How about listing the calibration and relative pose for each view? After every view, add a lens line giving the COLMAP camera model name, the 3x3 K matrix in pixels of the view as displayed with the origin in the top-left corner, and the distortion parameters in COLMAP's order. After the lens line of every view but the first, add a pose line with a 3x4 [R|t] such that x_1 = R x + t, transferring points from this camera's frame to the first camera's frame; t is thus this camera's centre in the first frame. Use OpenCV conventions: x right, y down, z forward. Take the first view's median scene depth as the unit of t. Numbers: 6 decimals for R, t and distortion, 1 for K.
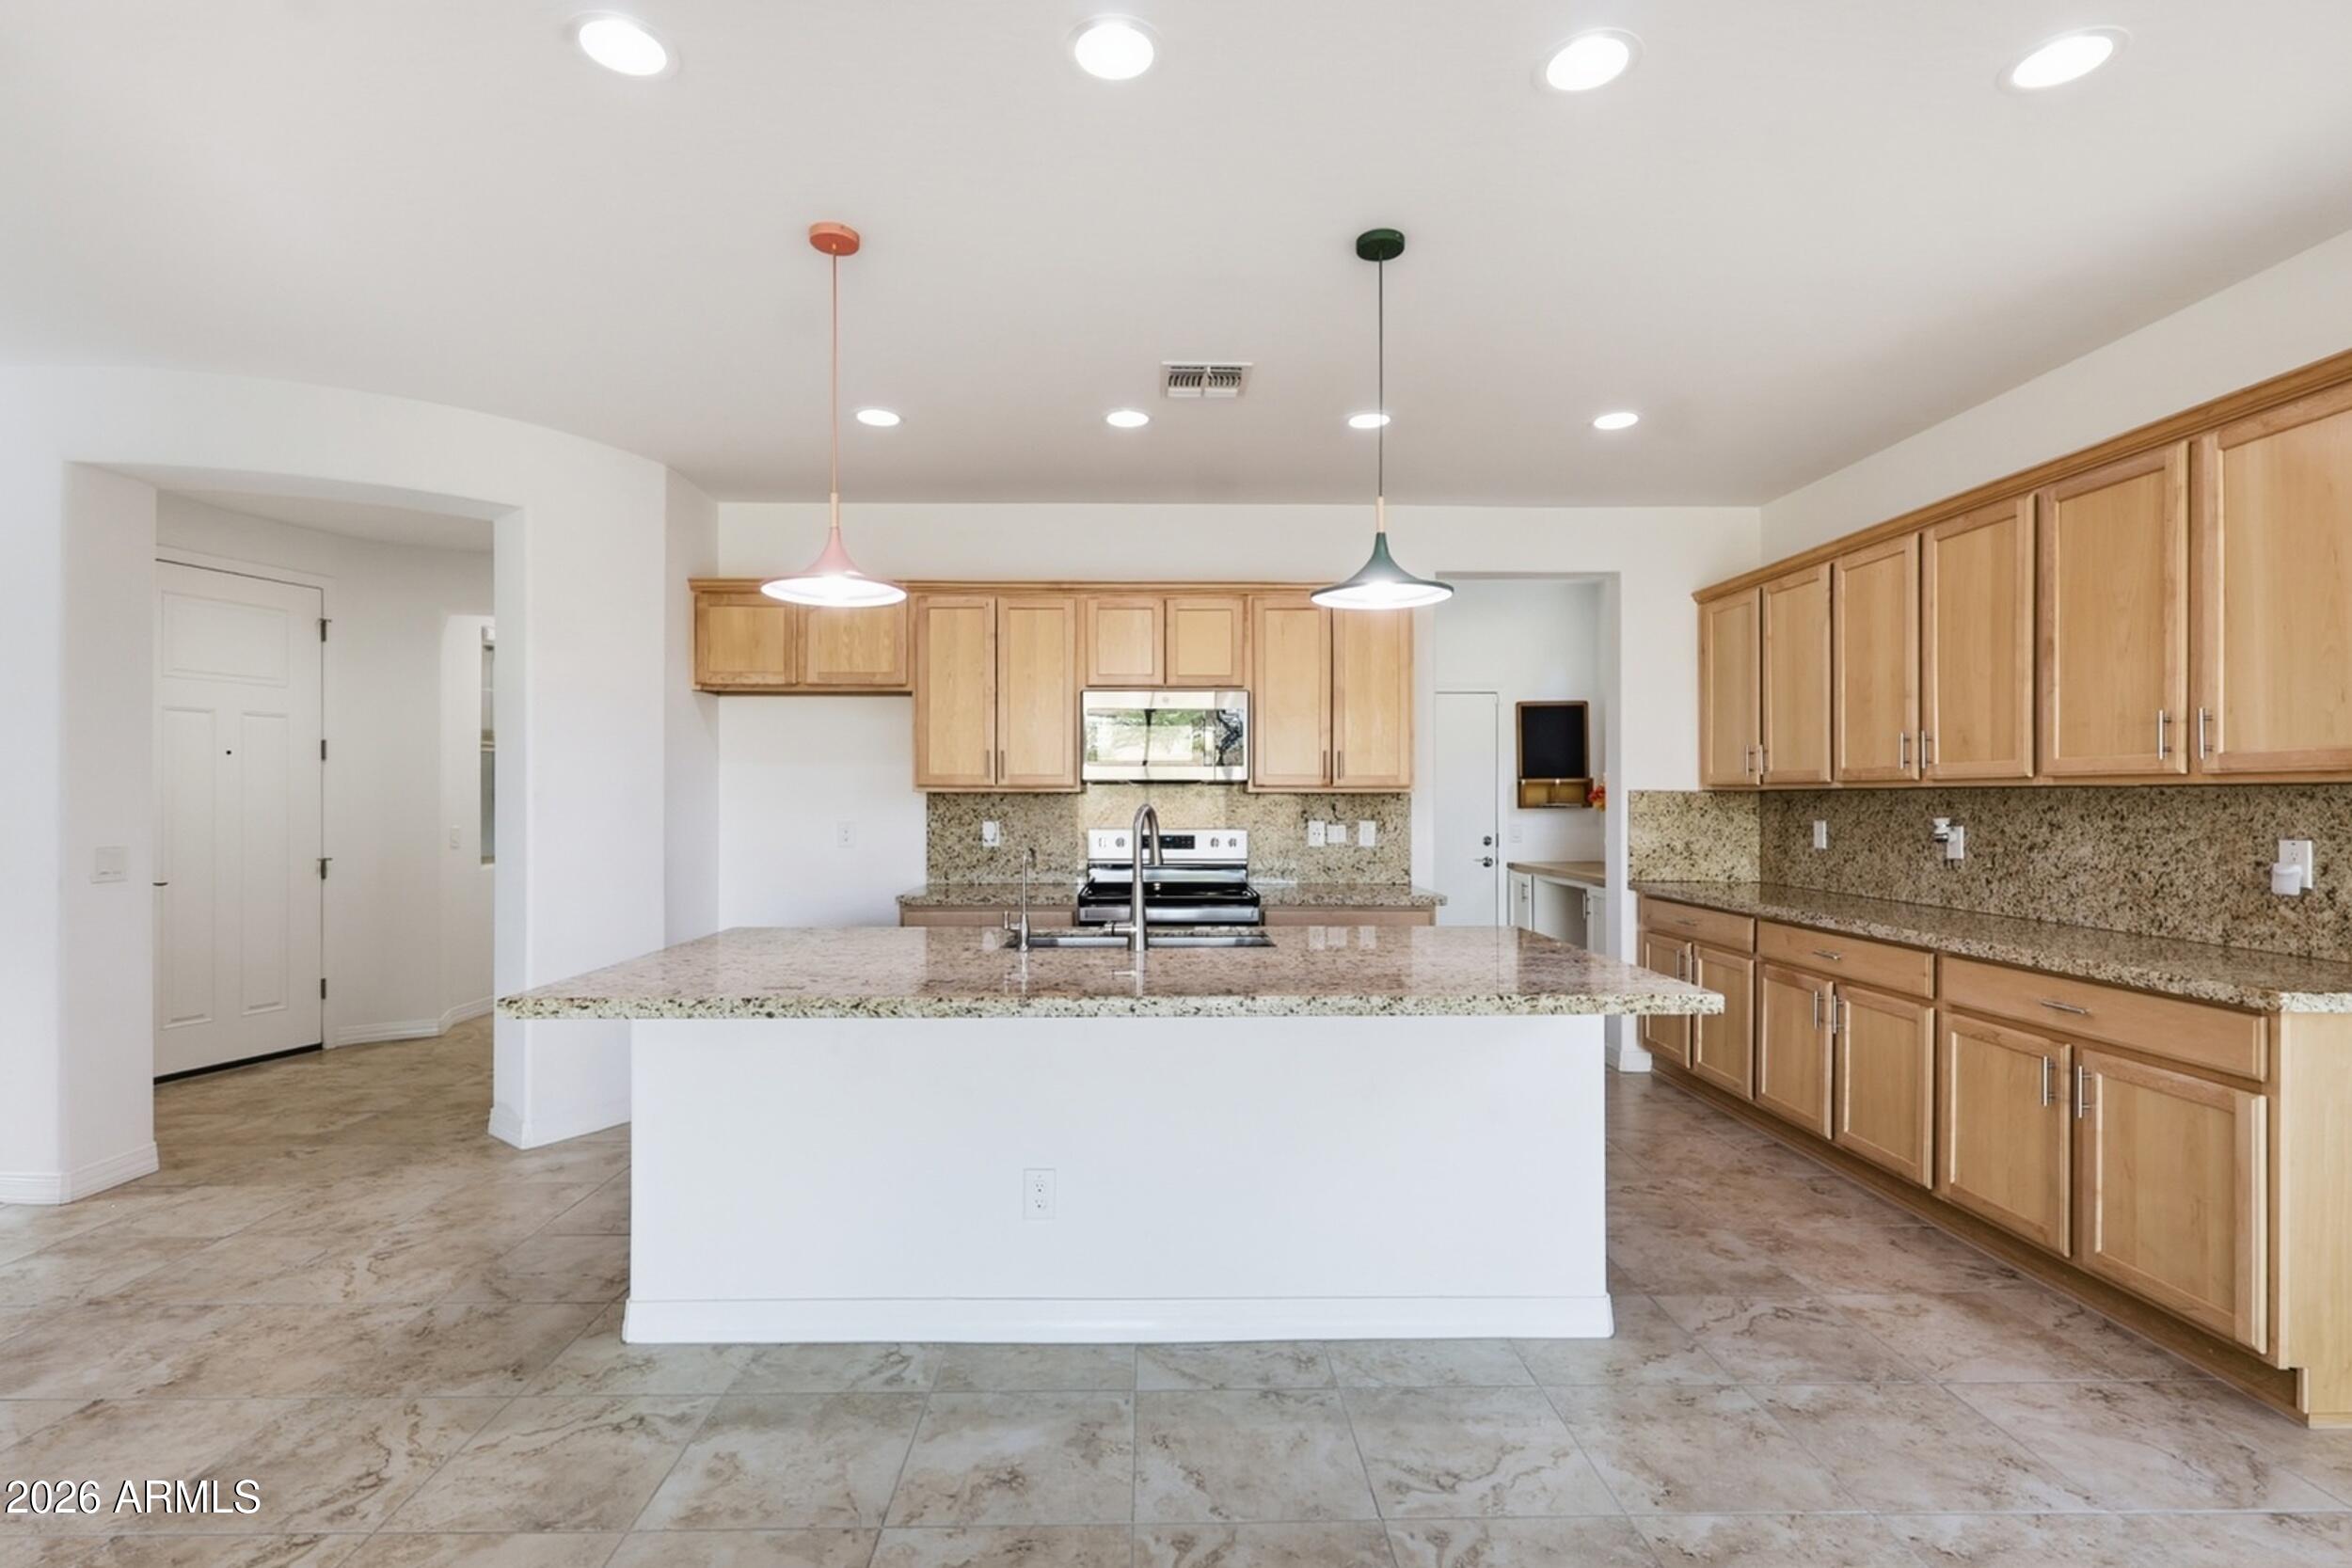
lens RADIAL K [[1127.2, 0, 1170.8], [0, 1127.2, 785.9], [0, 0, 1]] dist [0.009844, -0.000923]
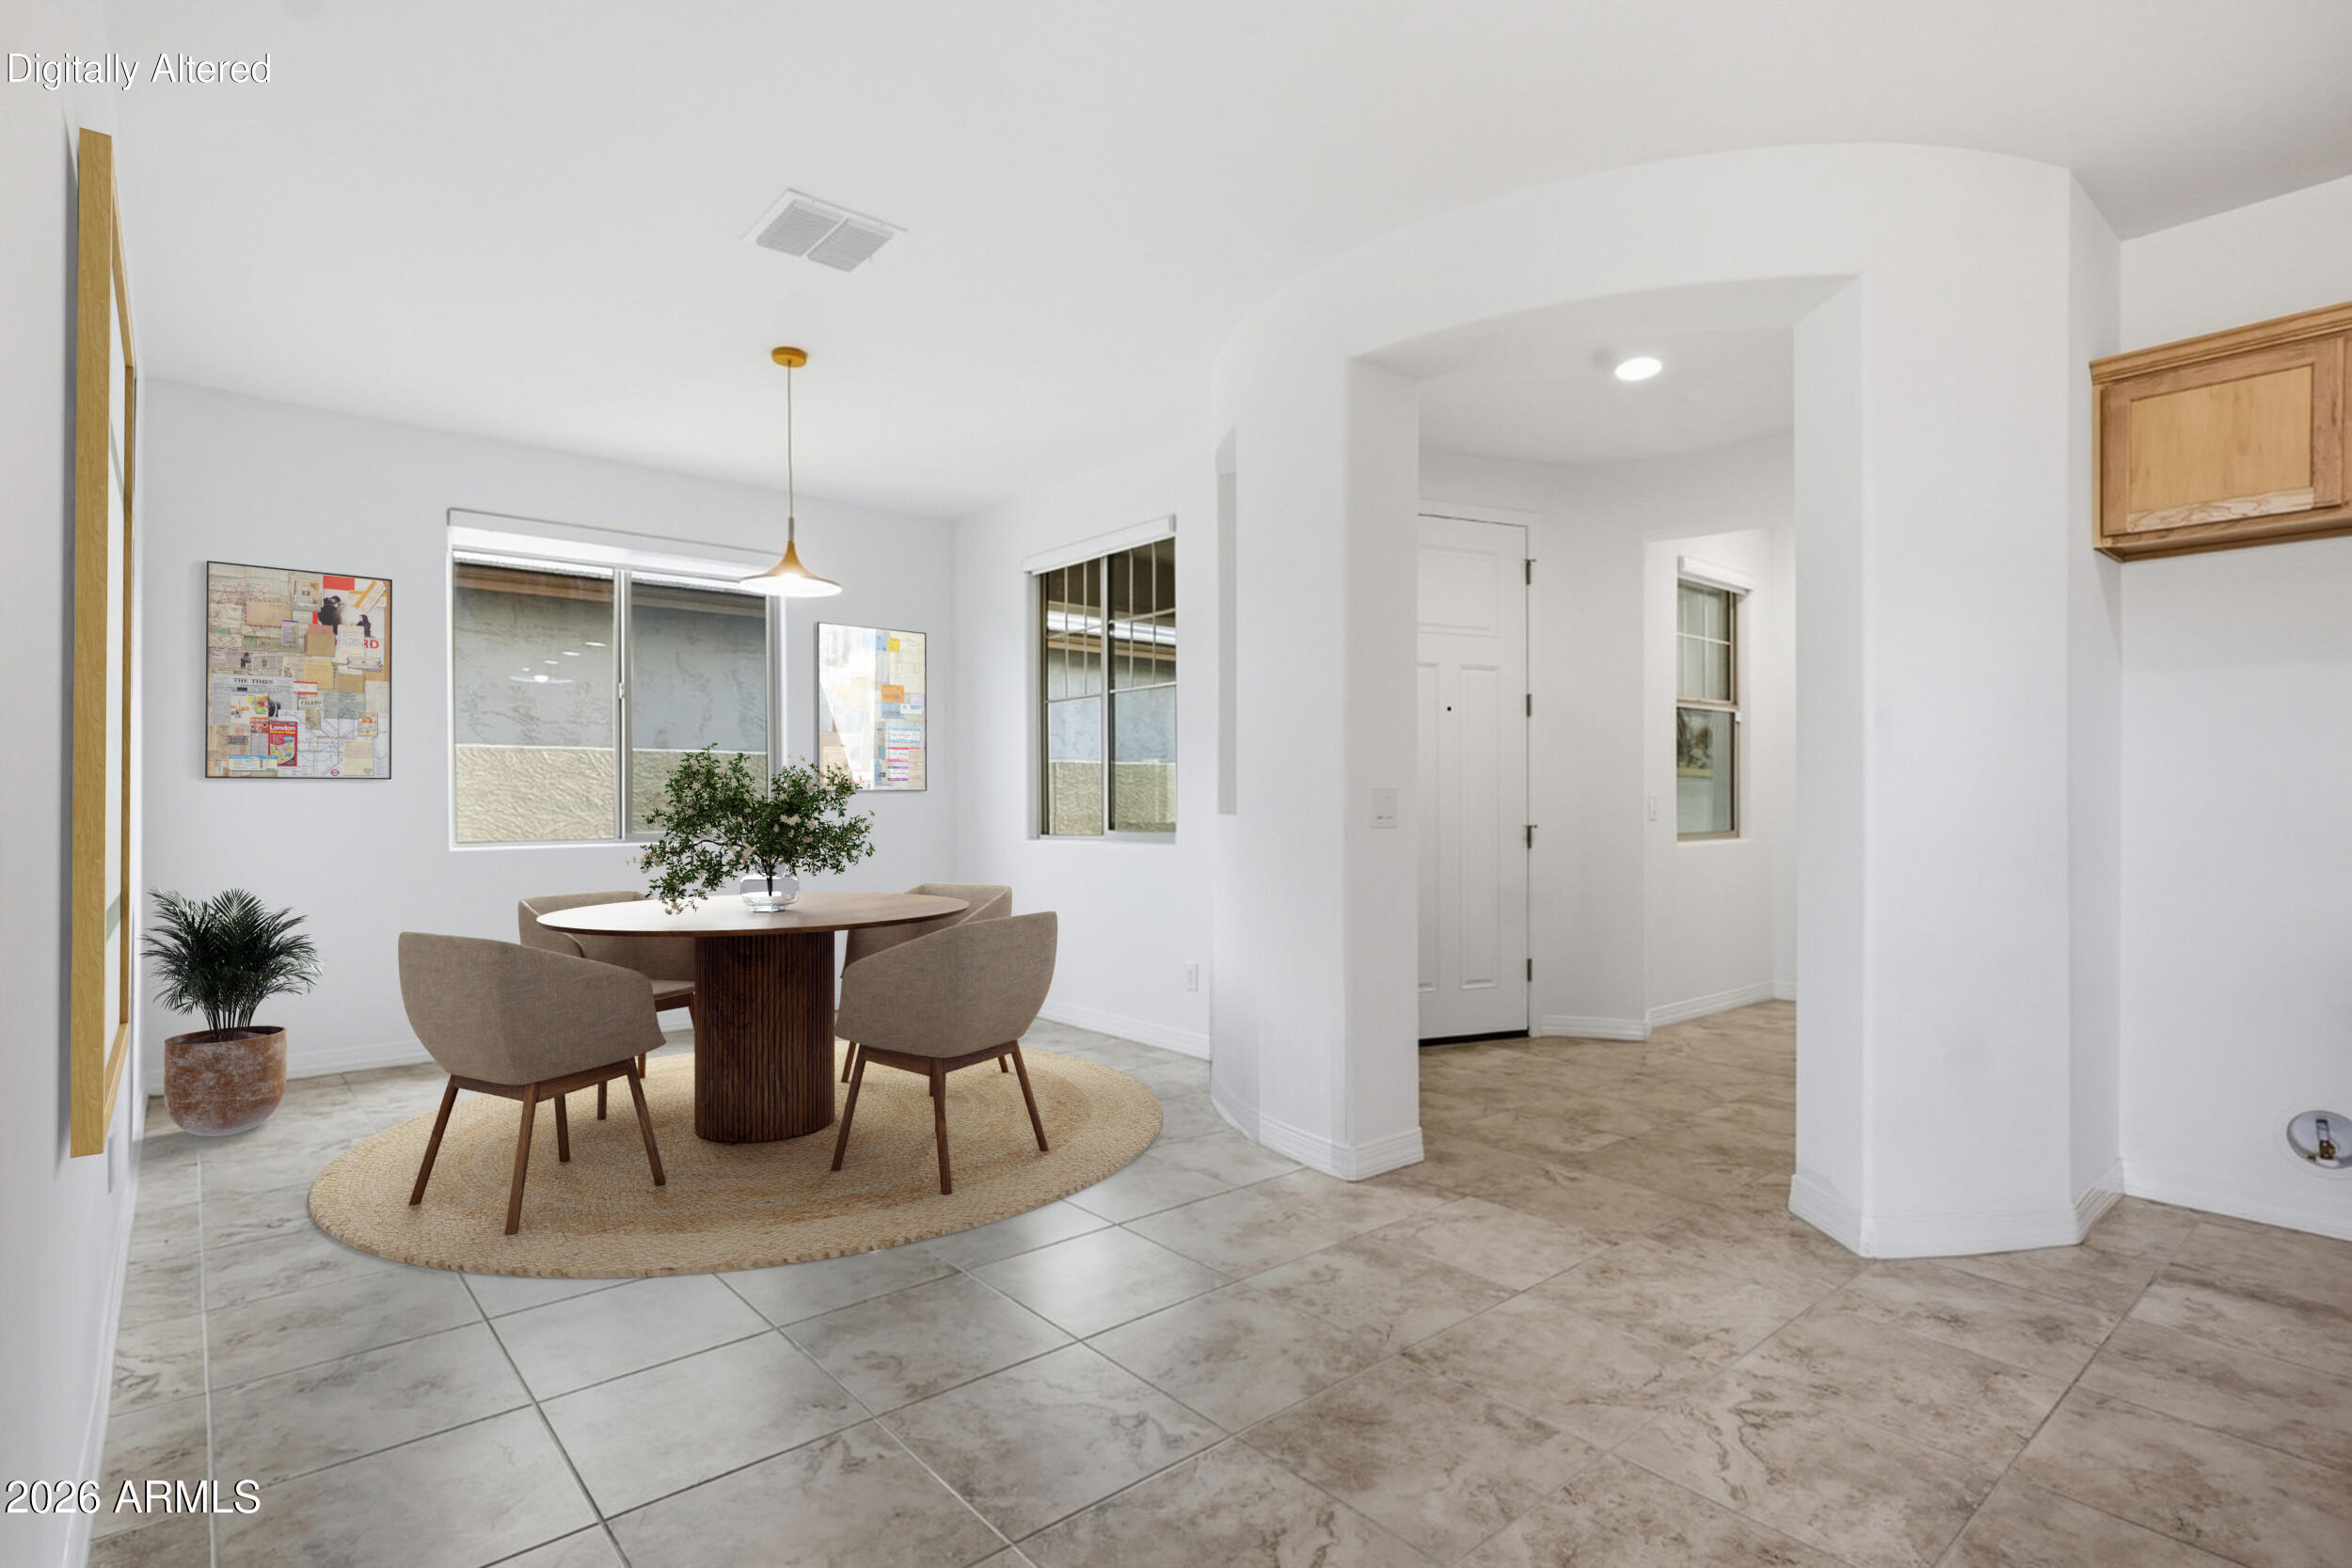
lens RADIAL K [[1127.2, 0, 1156.7], [0, 1127.2, 797.6], [0, 0, 1]] dist [0.009844, -0.000923]
pose [[0.634489, -0.001975, -0.772929, -0.379761], [0.004859, 0.999987, 0.001434, 0.061695], [0.772916, -0.004666, 0.634491, 0.316444]]
